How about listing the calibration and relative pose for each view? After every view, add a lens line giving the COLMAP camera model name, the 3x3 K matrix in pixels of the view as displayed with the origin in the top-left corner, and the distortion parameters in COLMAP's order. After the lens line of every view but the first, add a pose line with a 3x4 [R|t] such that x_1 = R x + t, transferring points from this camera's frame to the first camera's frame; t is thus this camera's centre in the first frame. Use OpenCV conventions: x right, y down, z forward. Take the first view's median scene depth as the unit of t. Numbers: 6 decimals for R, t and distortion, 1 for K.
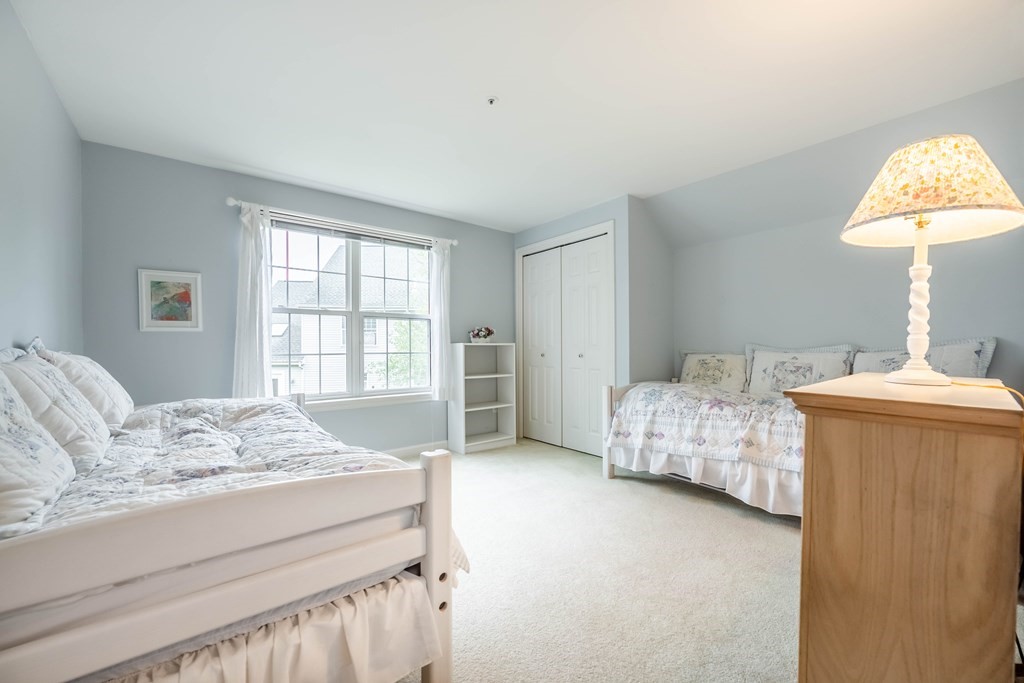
lens RADIAL K [[413.3, 0, 513.0], [0, 413.3, 348.6], [0, 0, 1]] dist [-0.007800, 0.000607]
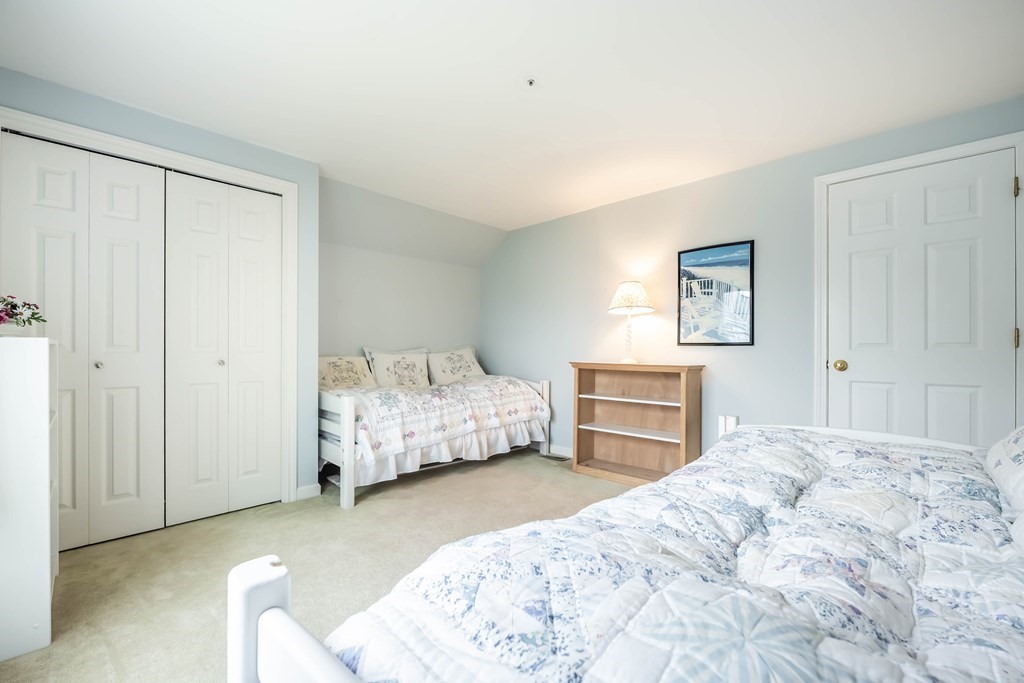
lens RADIAL K [[413.3, 0, 513.4], [0, 413.3, 346.1], [0, 0, 1]] dist [-0.007800, 0.000607]
pose [[-0.122133, 0.009193, 0.992471, -0.717952], [-0.002590, 0.999951, -0.009581, -0.003856], [-0.992510, -0.003741, -0.122104, 0.872022]]
